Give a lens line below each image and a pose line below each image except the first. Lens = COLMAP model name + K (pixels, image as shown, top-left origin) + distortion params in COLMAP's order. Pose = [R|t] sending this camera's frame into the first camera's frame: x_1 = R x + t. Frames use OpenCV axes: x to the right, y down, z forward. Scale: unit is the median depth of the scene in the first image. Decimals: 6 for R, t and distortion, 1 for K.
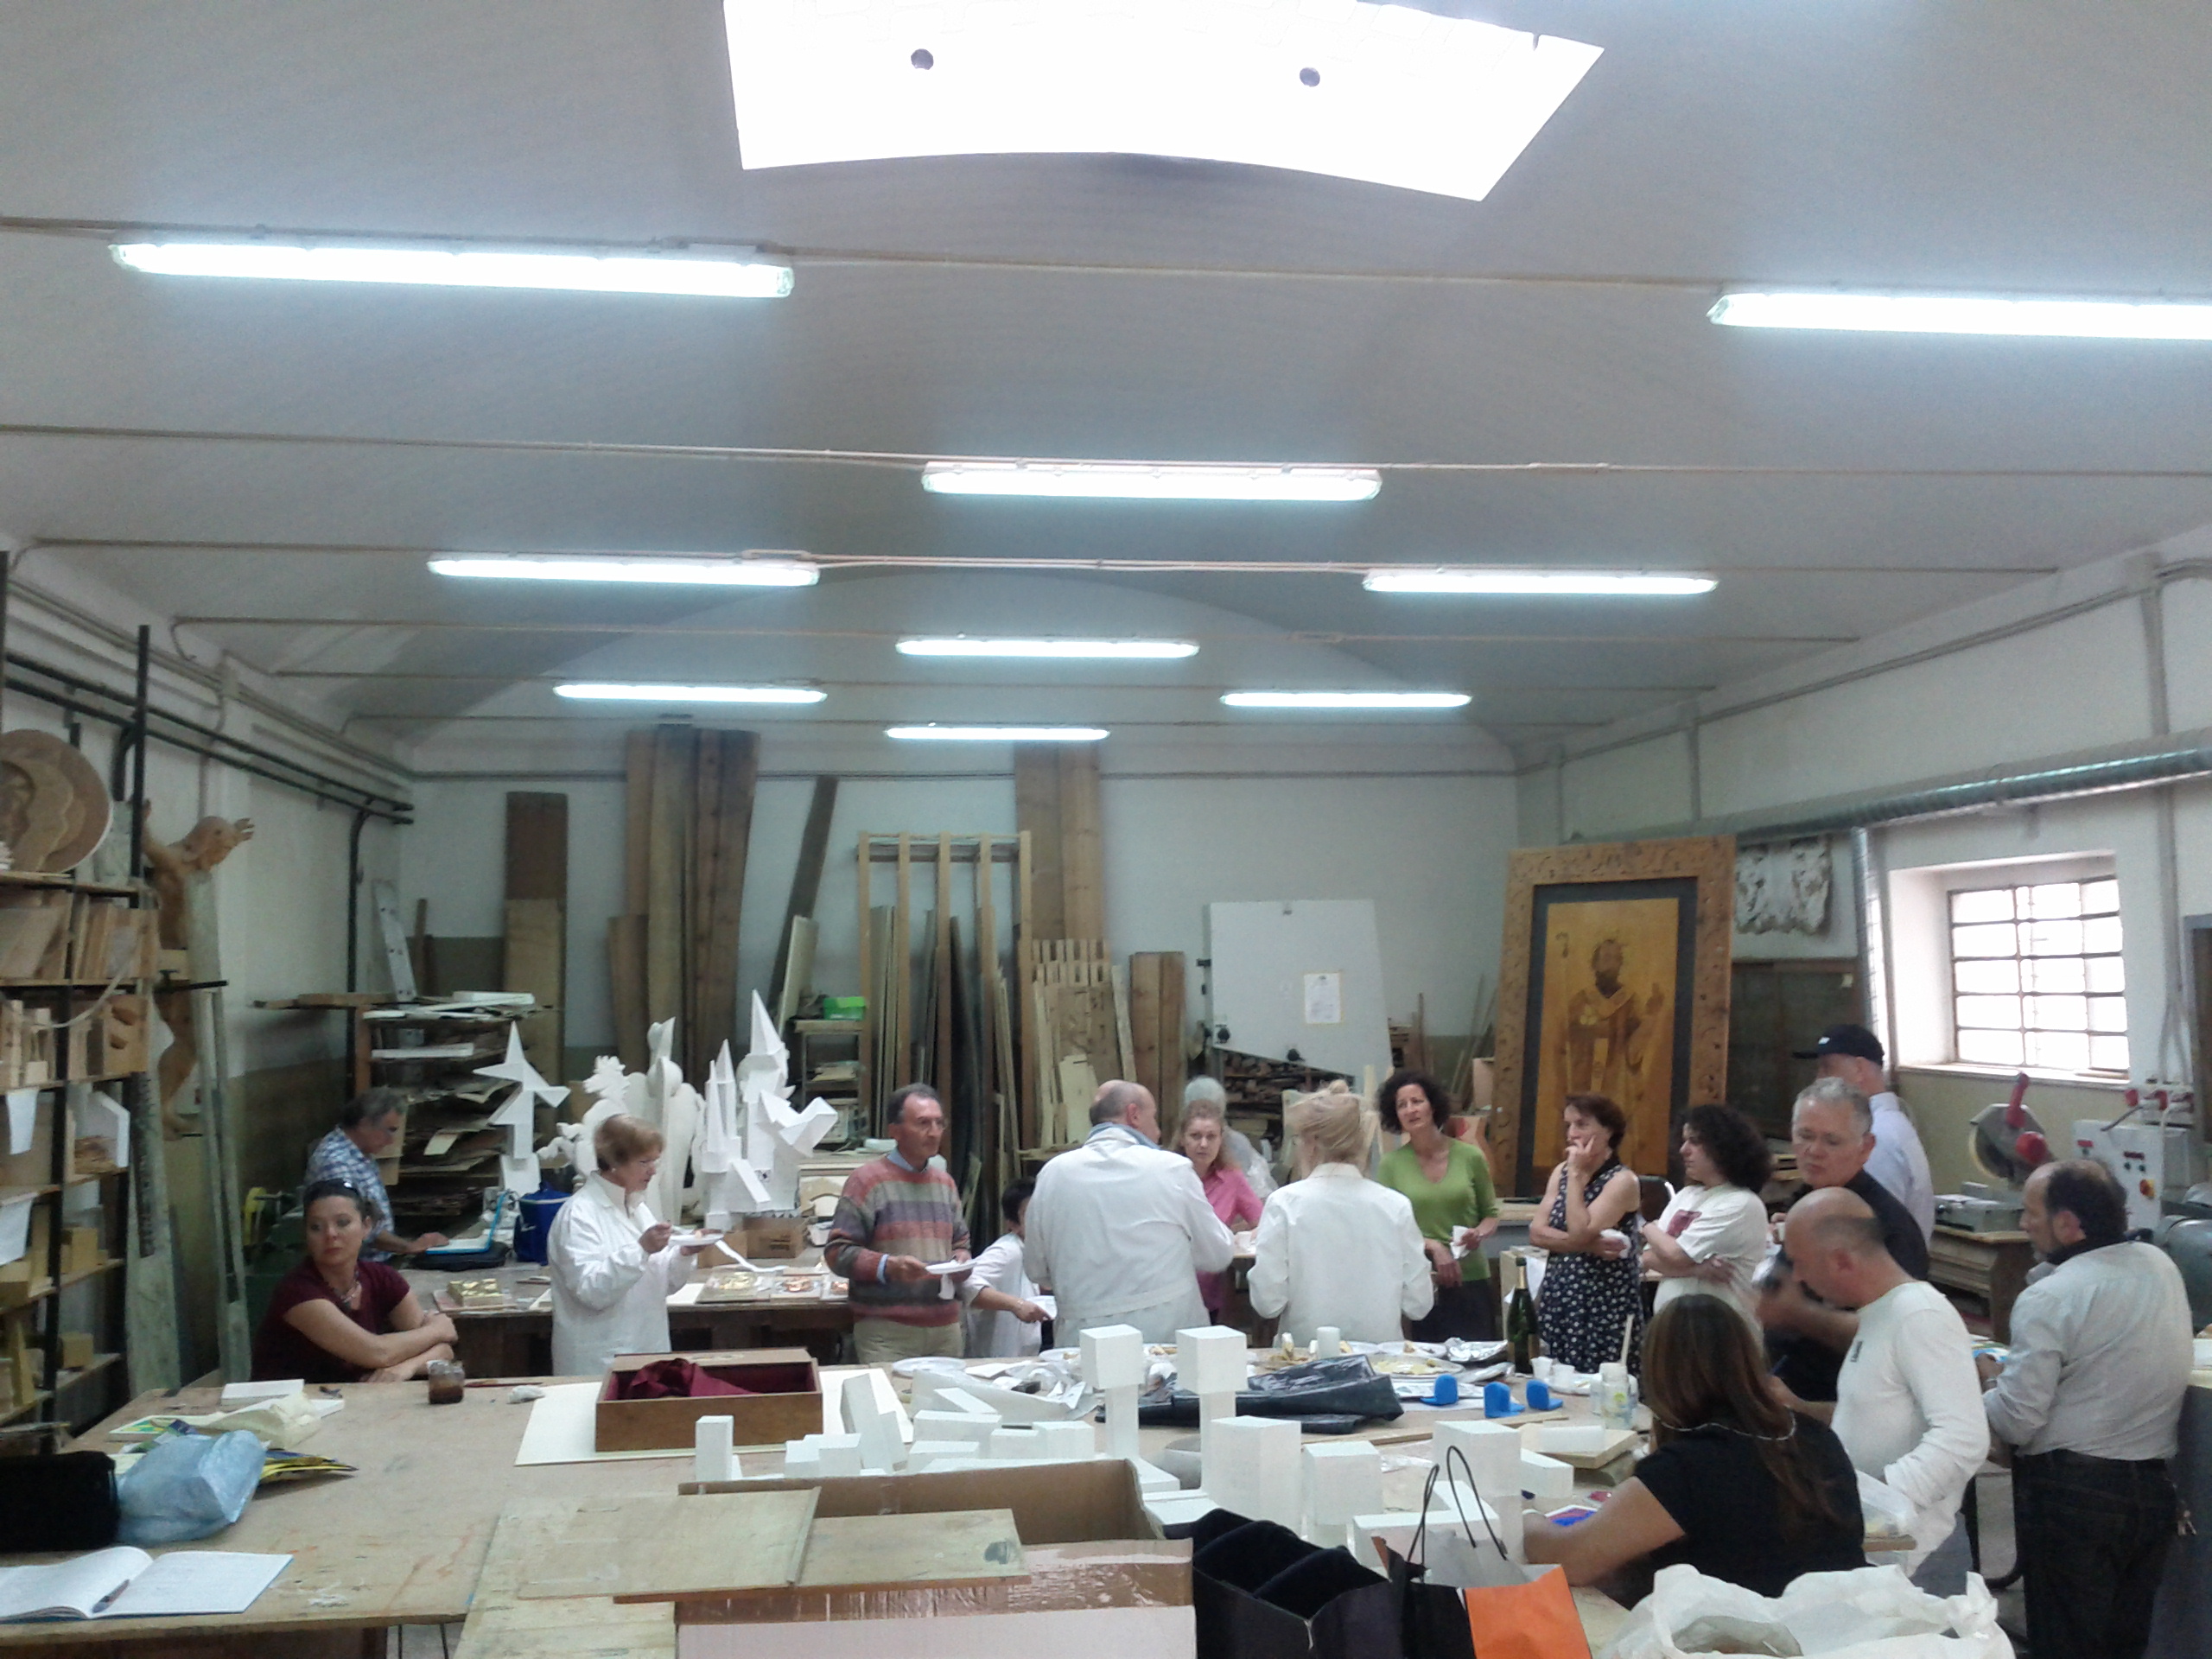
lens RADIAL K [[2103.5, 0, 1106.0], [0, 2103.5, 829.5], [0, 0, 1]] dist [0.151368, -0.428103]
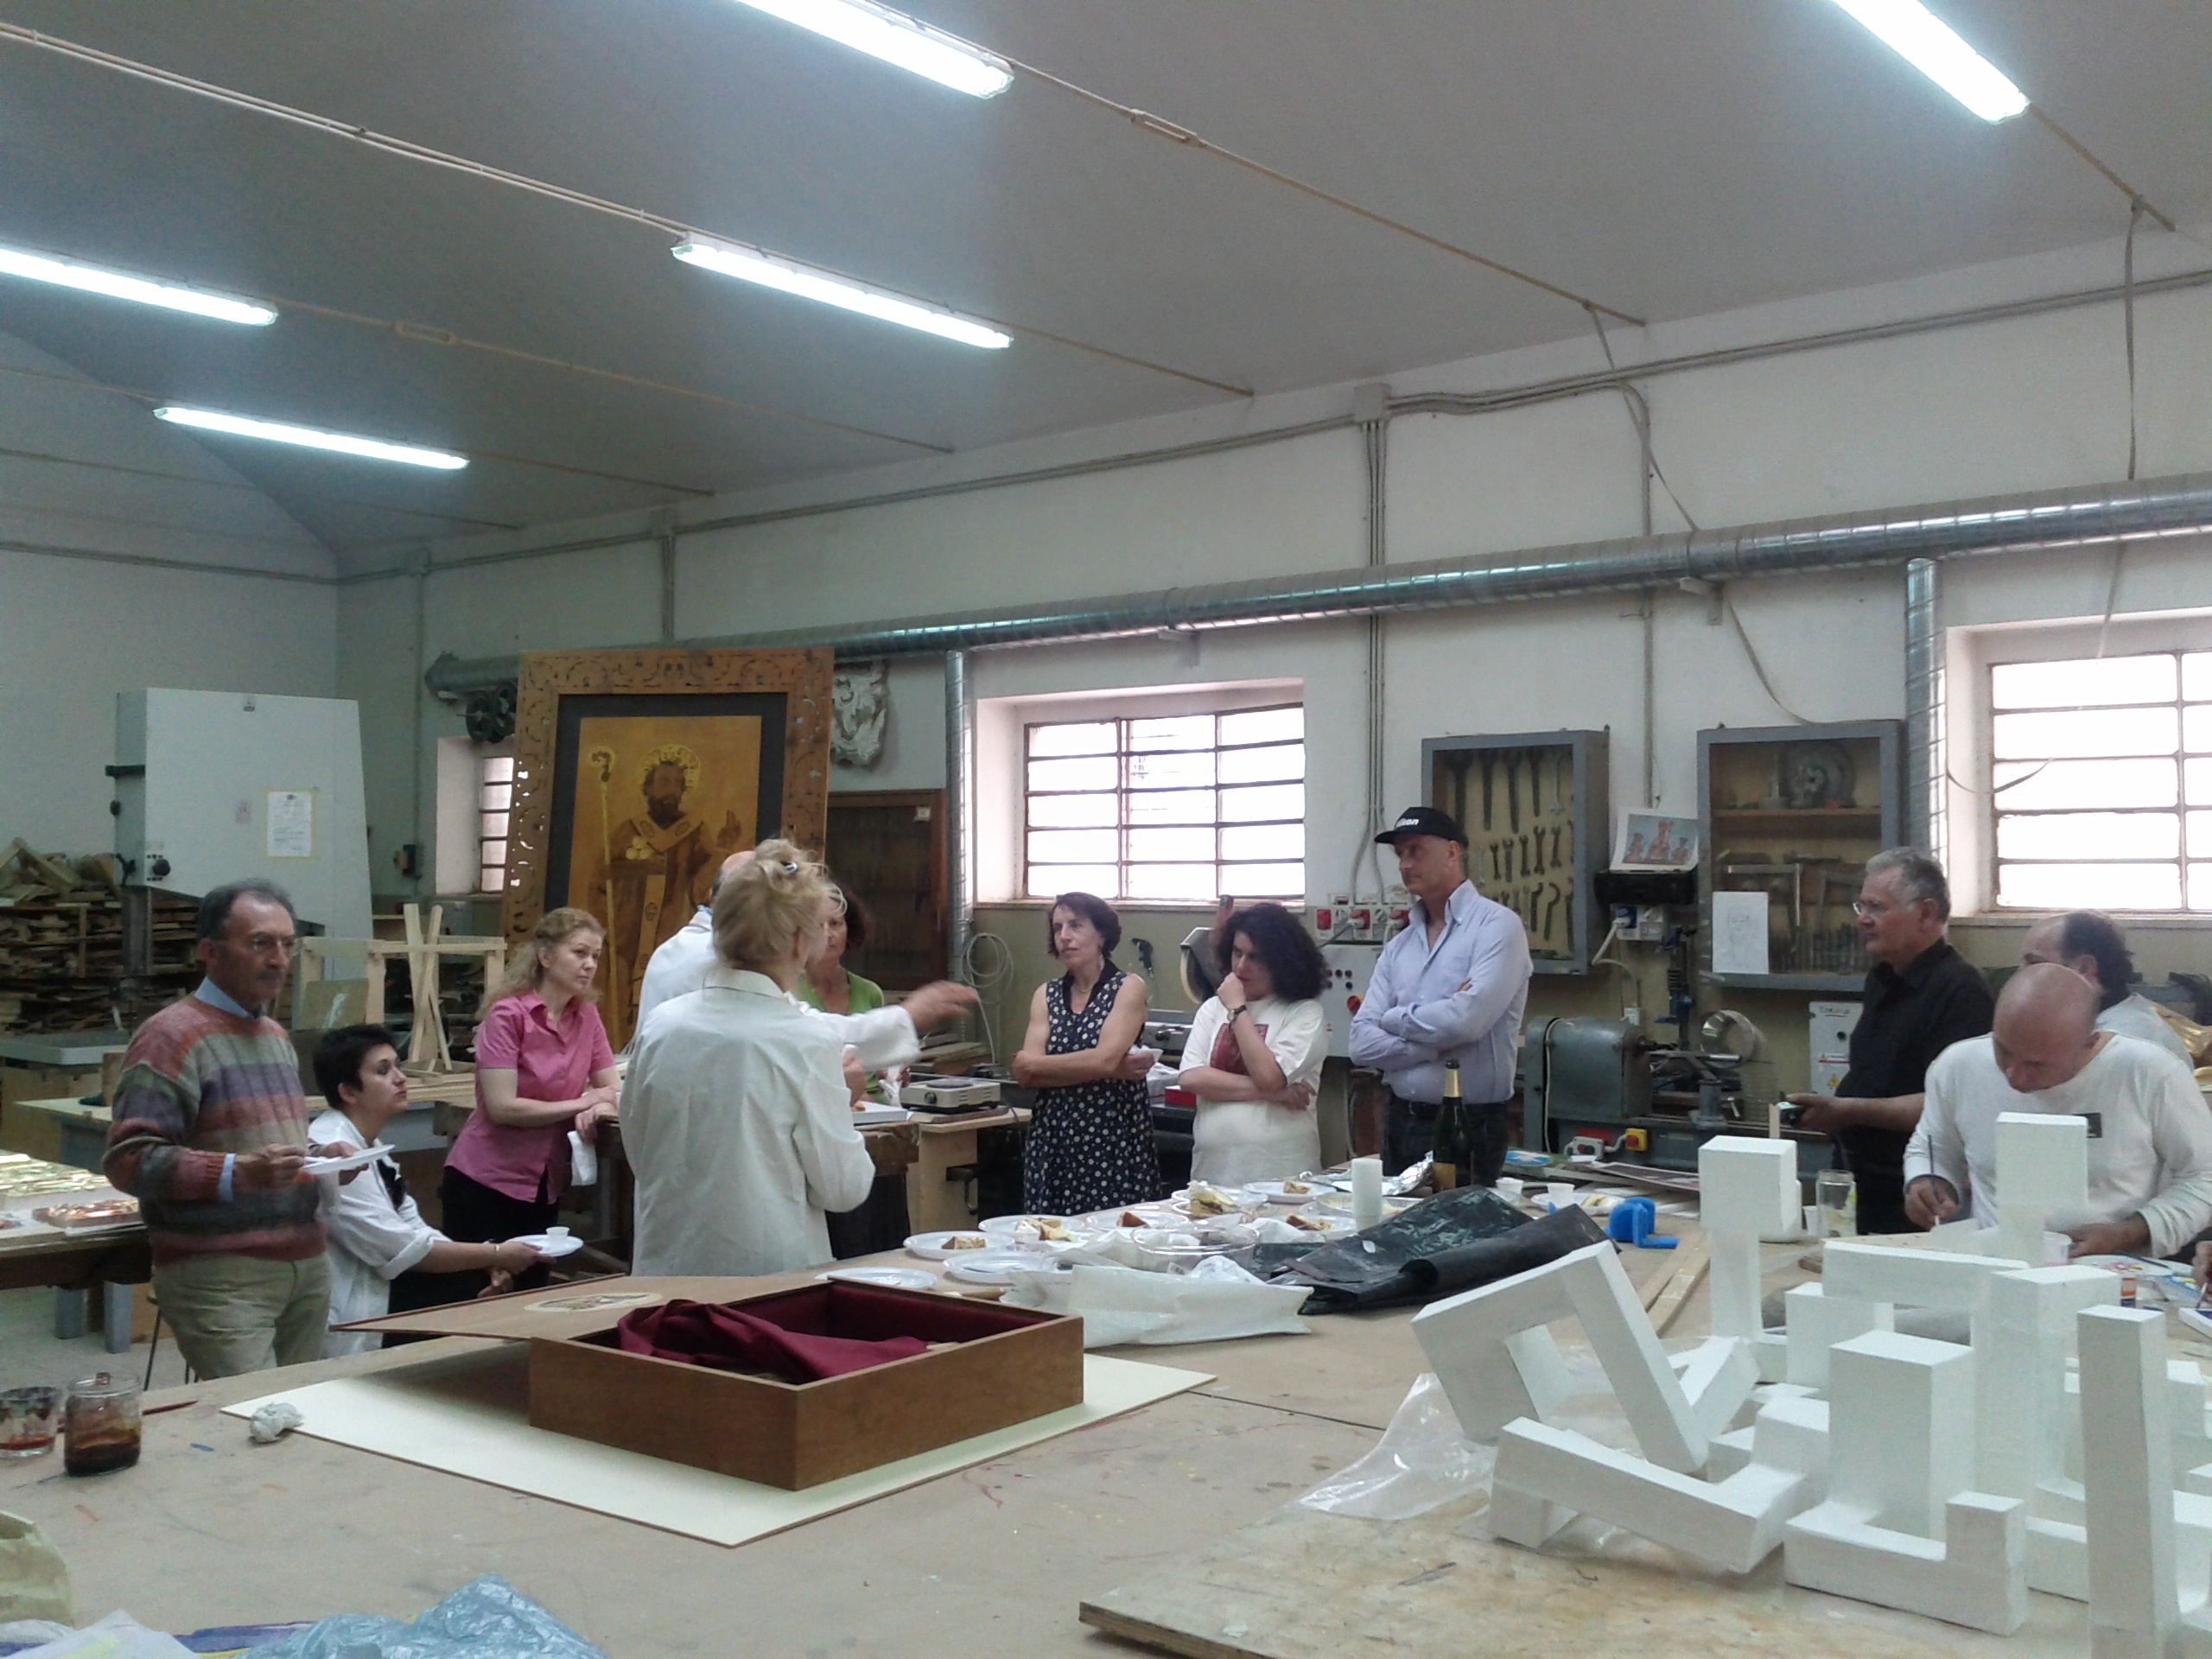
lens RADIAL K [[2103.5, 0, 1106.0], [0, 2103.5, 829.5], [0, 0, 1]] dist [0.151368, -0.428103]
pose [[0.739587, 0.030073, 0.672389, -0.213432], [-0.059617, 0.998002, 0.020939, 0.052121], [-0.670416, -0.055573, 0.739902, 0.246968]]
